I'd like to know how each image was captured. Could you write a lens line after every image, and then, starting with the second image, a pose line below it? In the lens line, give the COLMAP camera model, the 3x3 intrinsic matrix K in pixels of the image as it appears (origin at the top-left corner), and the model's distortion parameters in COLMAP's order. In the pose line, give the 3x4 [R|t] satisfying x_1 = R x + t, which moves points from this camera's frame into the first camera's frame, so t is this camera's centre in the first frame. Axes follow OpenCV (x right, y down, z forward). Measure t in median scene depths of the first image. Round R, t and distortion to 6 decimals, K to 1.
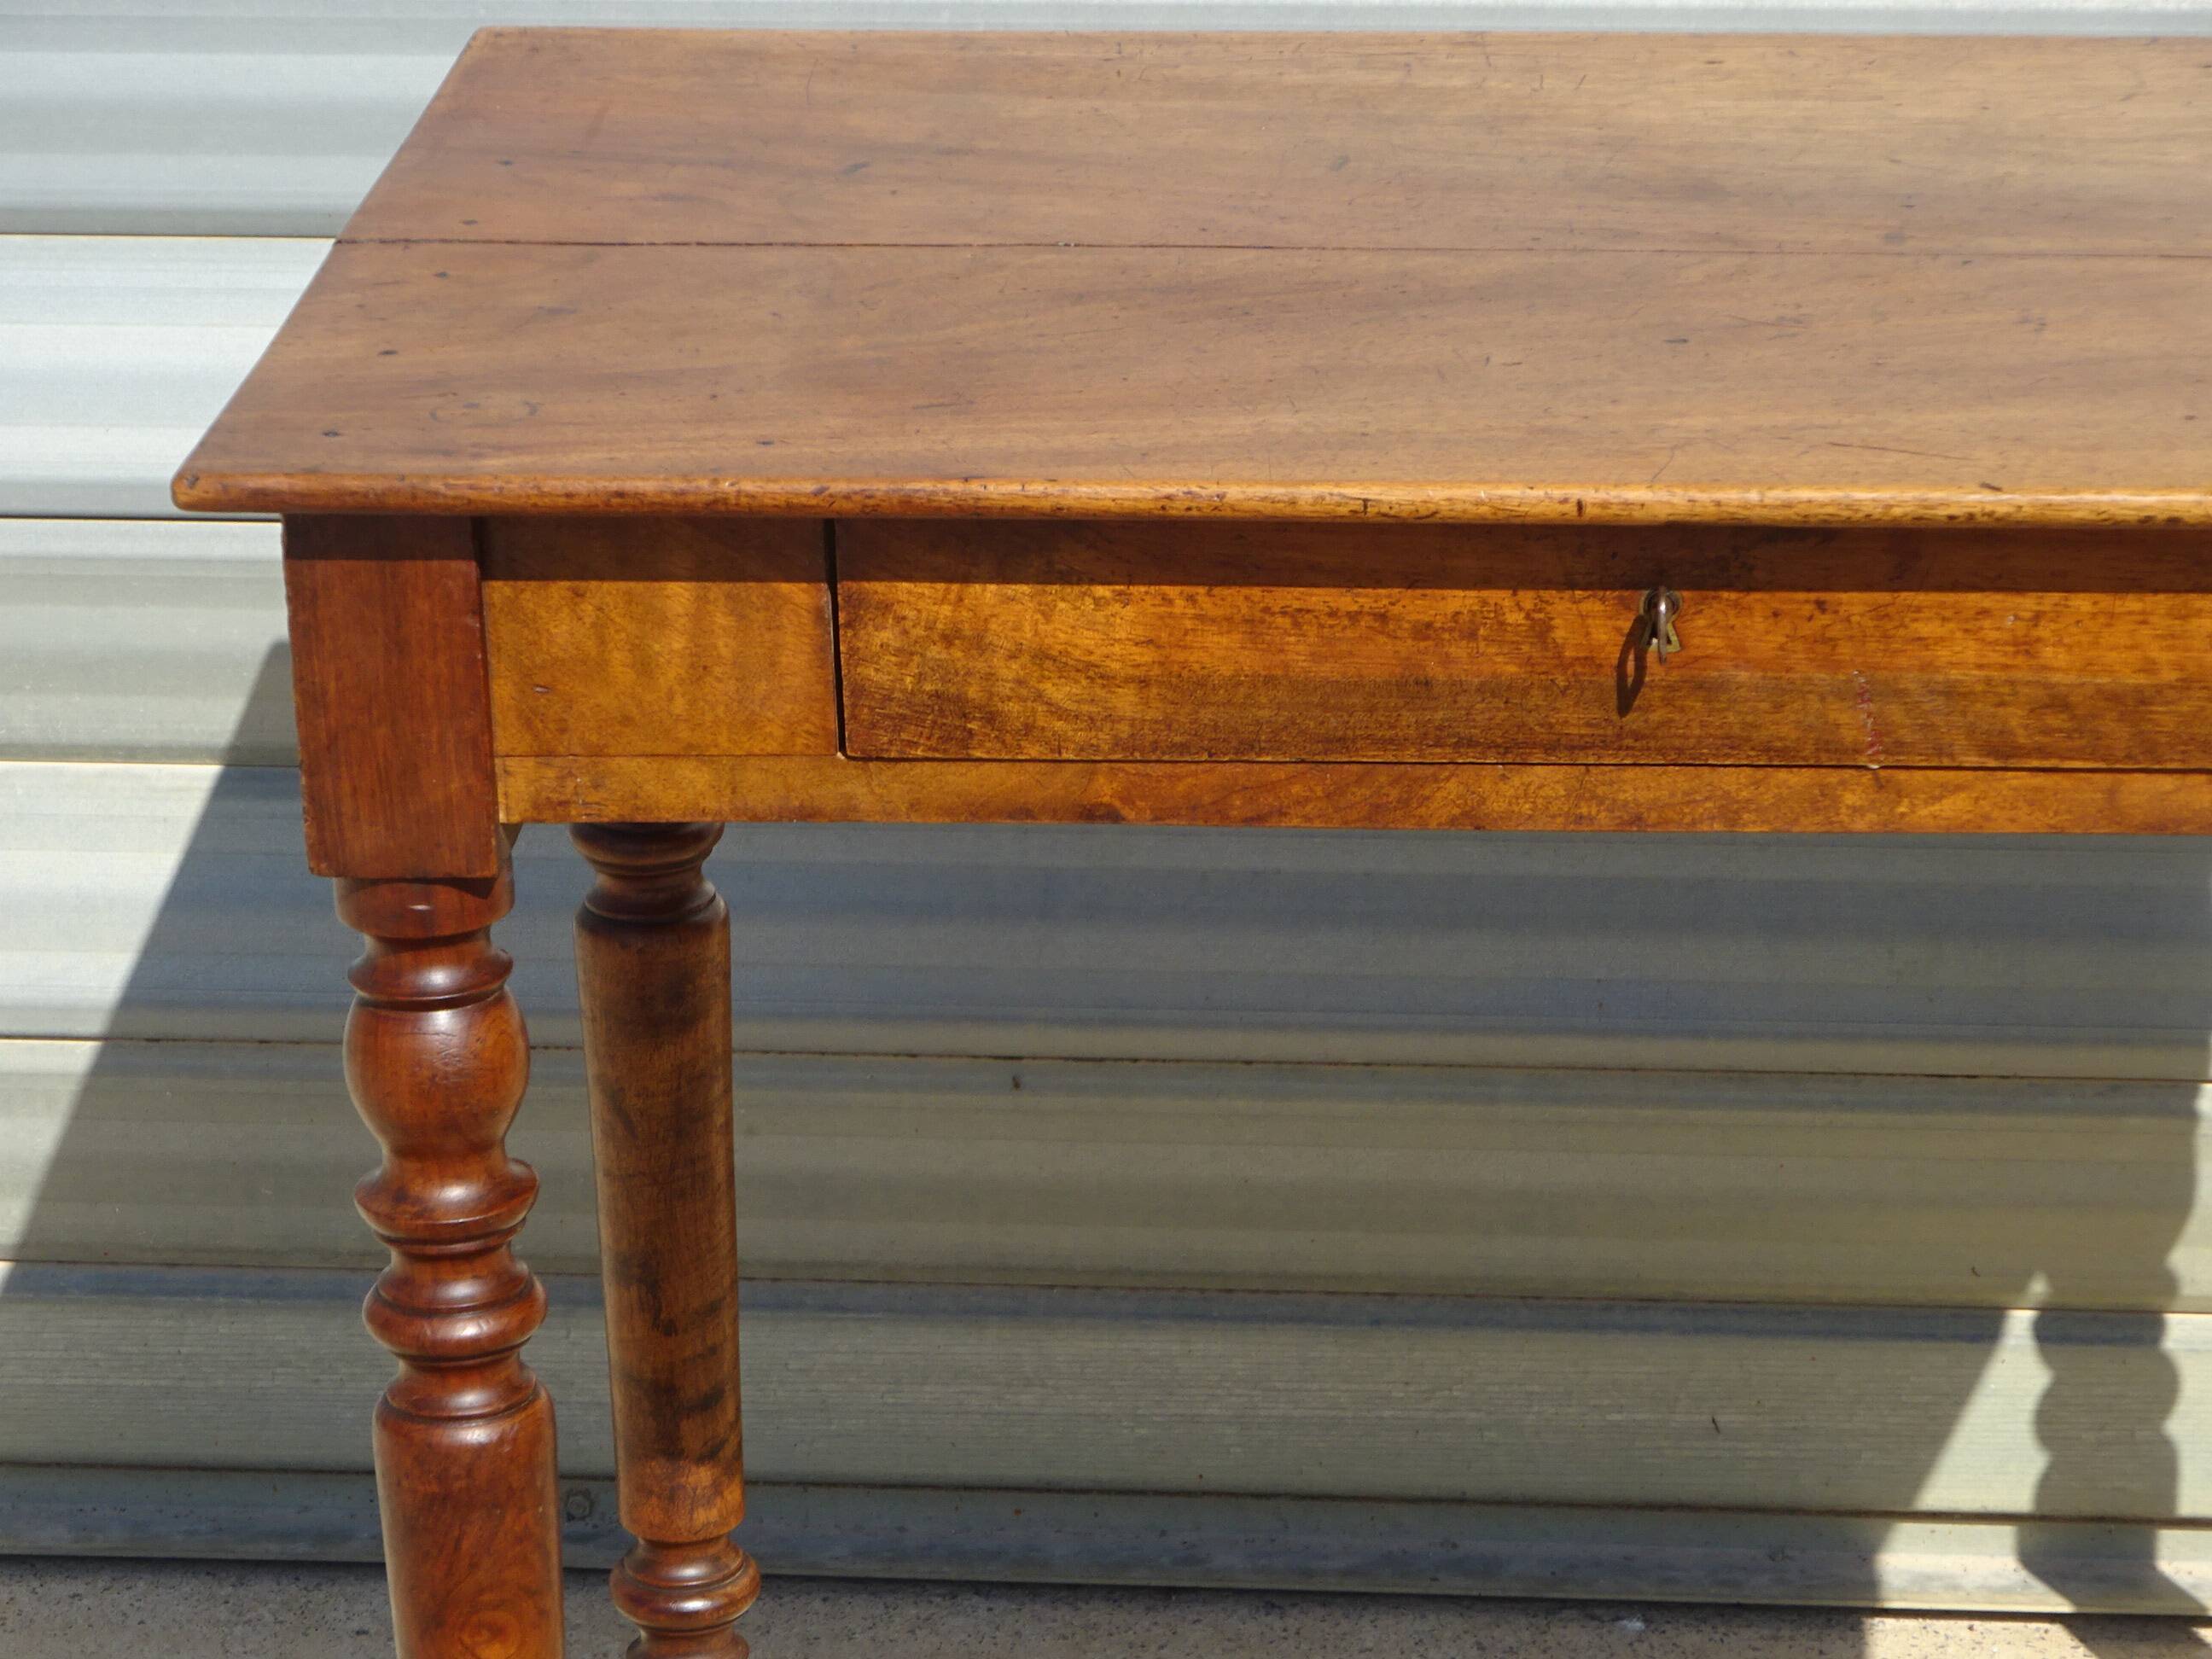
lens RADIAL K [[6925.2, 0, 1111.7], [0, 6925.2, 970.1], [0, 0, 1]] dist [0.005265, 0.000000]
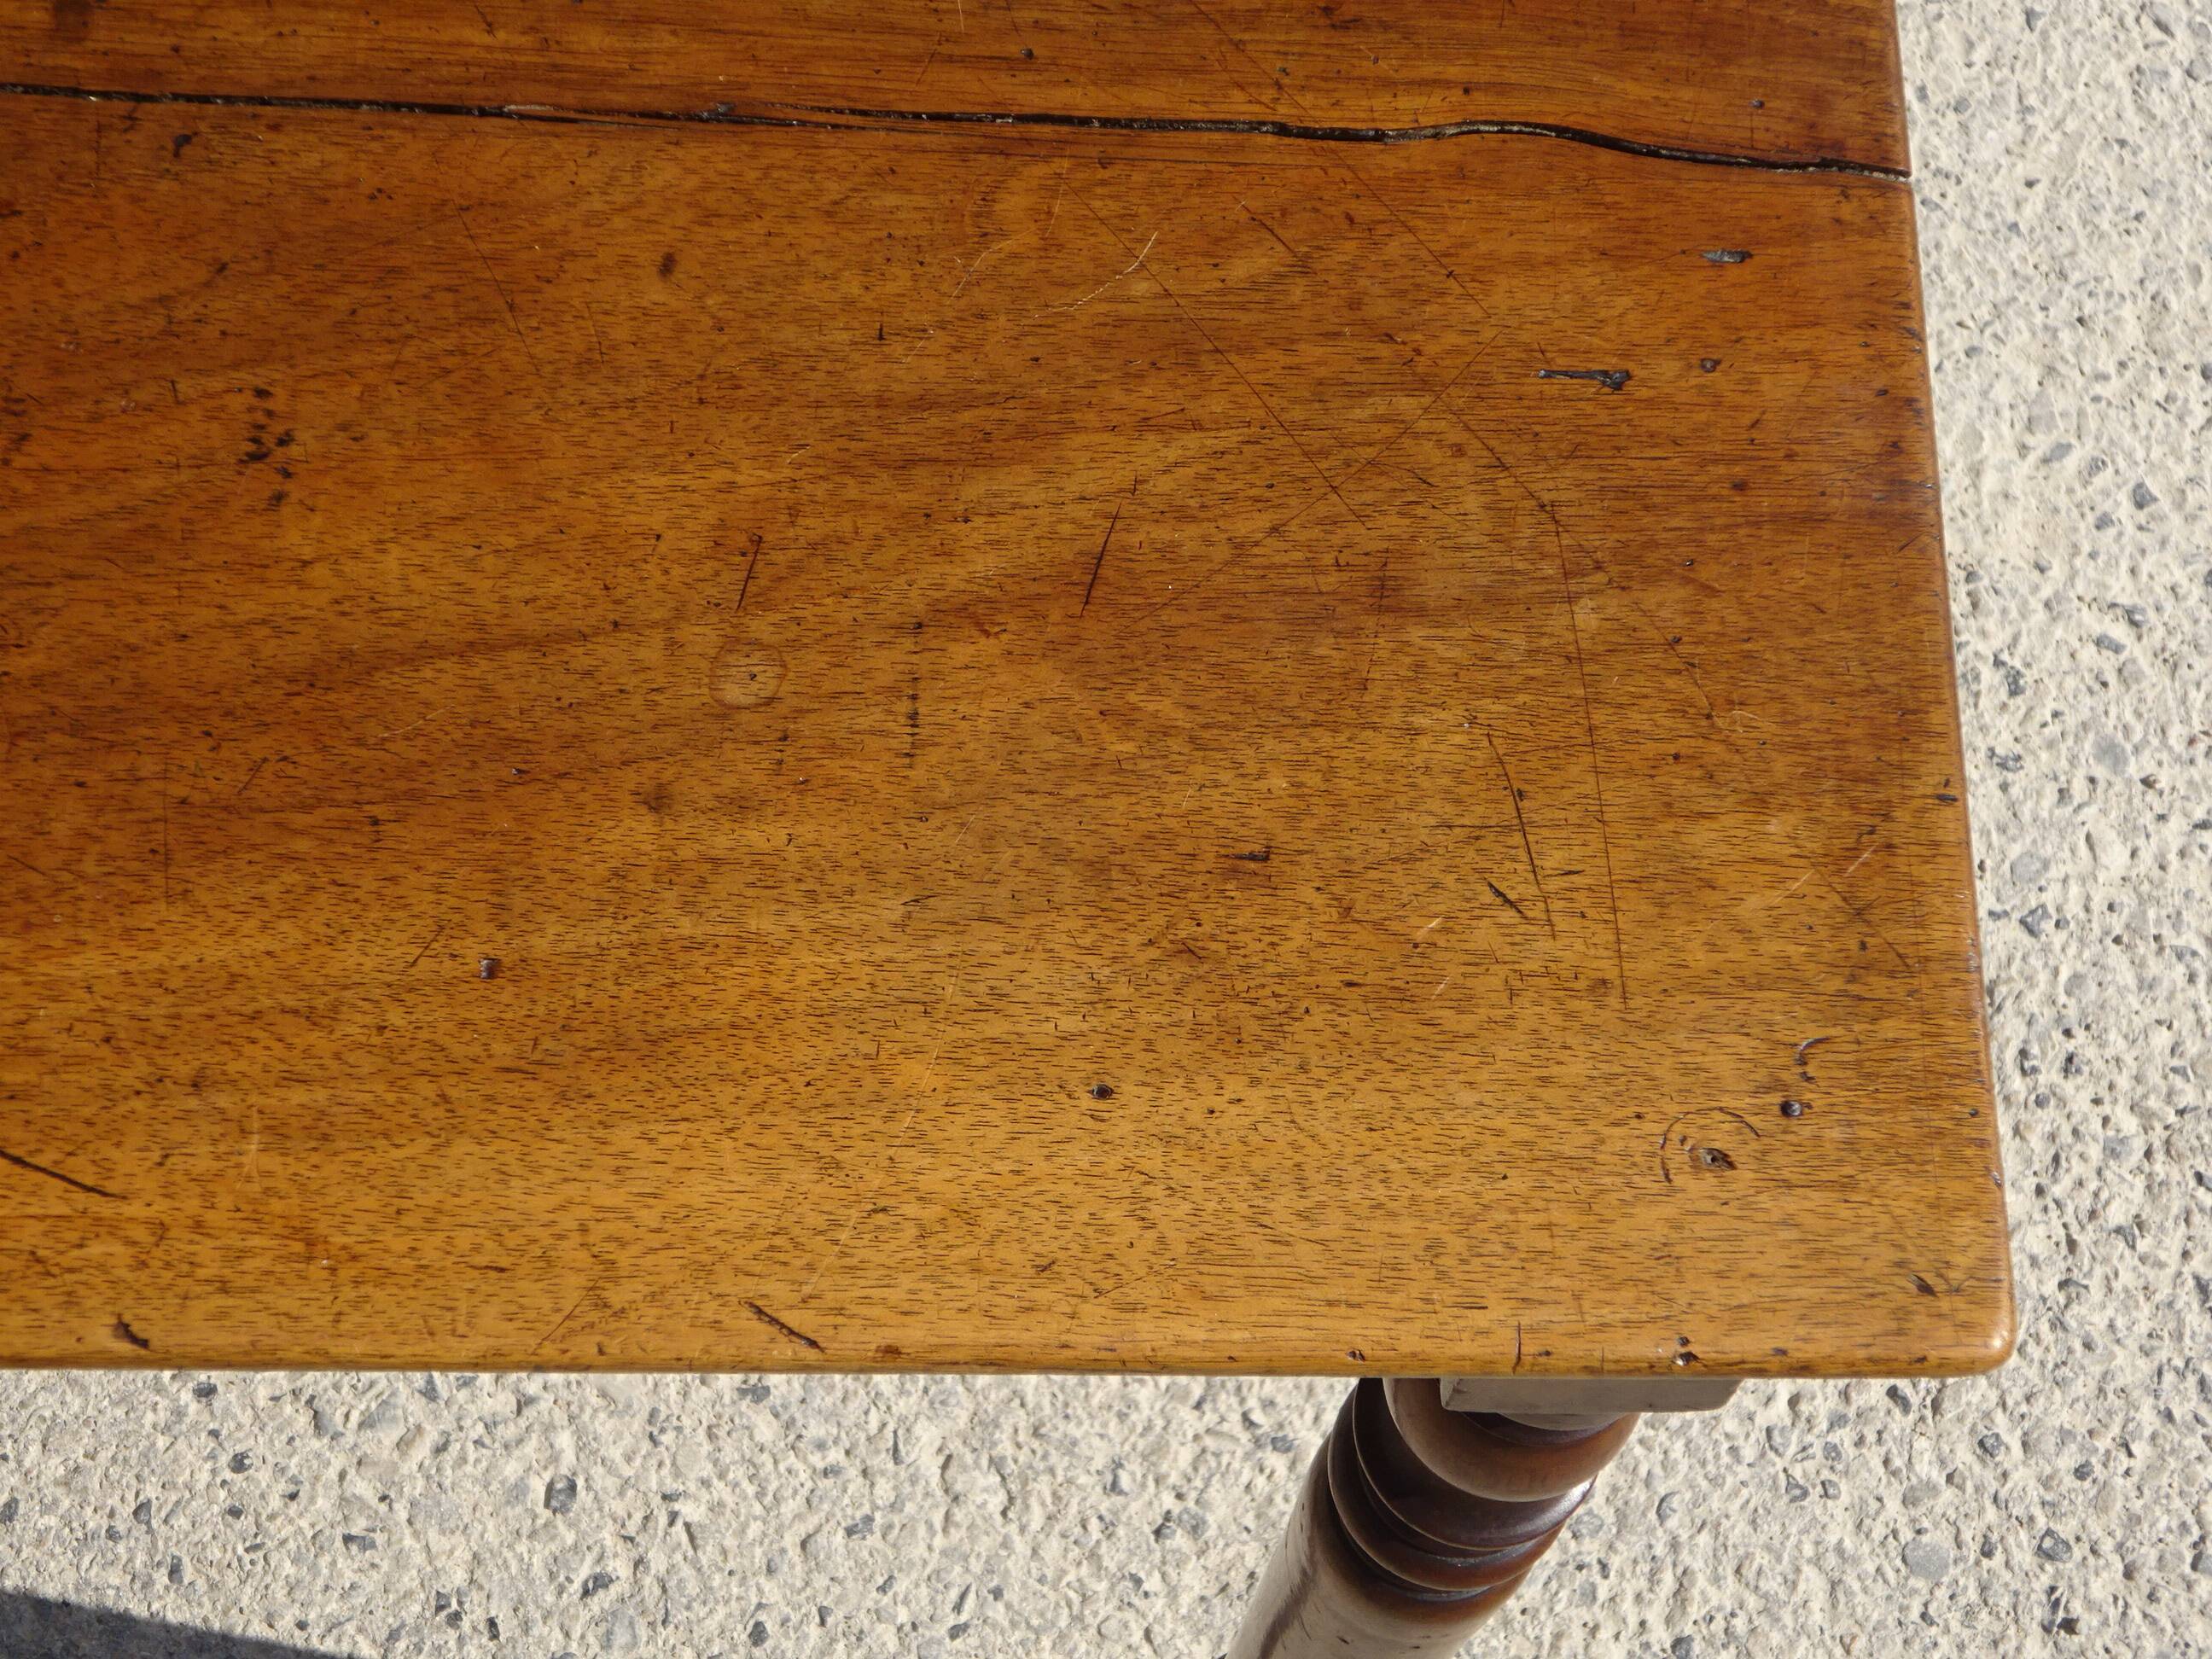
lens RADIAL K [[4830.5, 0, 1091.5], [0, 4830.5, 841.6], [0, 0, 1]] dist [-0.022790, 0.000000]
pose [[0.984955, -0.059794, 0.162134, 0.137675], [-0.077992, 0.683428, 0.725839, -0.393865], [-0.154208, -0.727565, 0.668483, 0.706019]]
